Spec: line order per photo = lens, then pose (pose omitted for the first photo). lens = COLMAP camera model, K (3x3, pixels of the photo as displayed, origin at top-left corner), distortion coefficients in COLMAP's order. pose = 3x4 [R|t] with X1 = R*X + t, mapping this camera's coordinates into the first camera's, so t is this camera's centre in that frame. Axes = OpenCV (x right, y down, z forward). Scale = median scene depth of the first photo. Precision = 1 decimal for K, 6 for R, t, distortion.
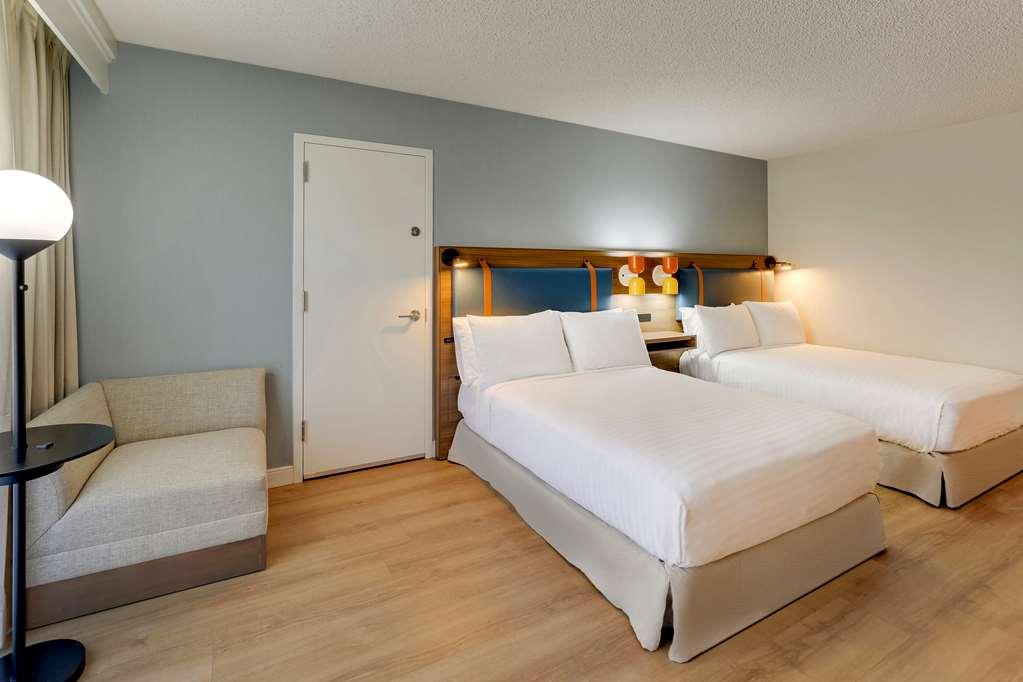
lens RADIAL K [[490.2, 0, 507.1], [0, 490.2, 266.3], [0, 0, 1]] dist [0.000182, 0.000879]
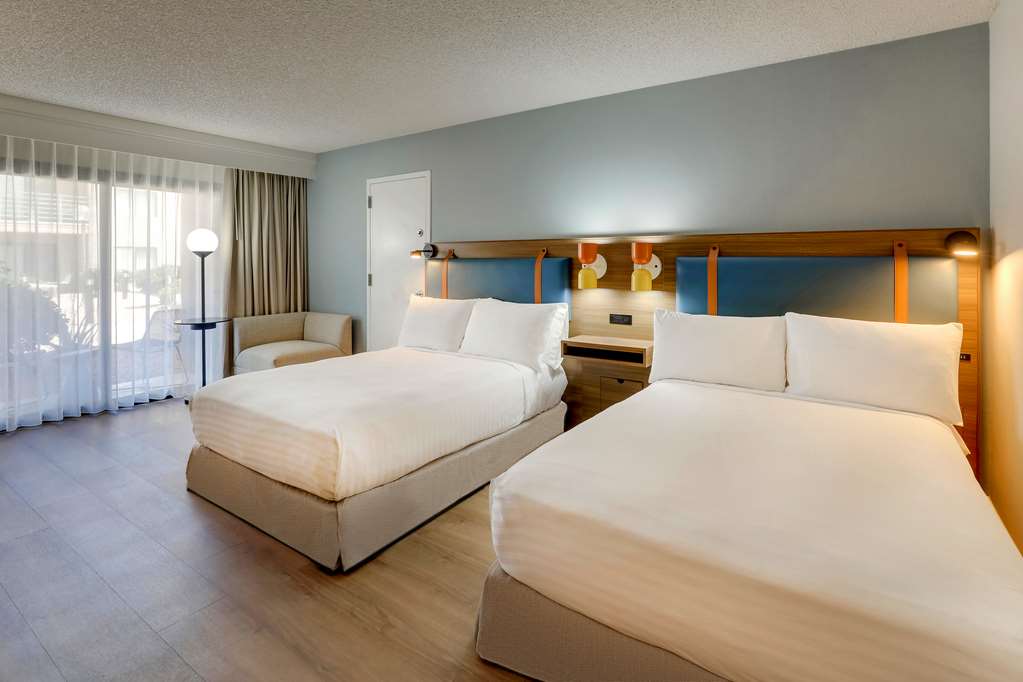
lens RADIAL K [[503.5, 0, 524.5], [0, 503.5, 263.9], [0, 0, 1]] dist [-0.000701, -0.000445]
pose [[0.442379, 0.000502, -0.896828, 1.115743], [0.008245, 0.999955, 0.004627, 0.011359], [0.896790, -0.009441, 0.442355, 0.588801]]
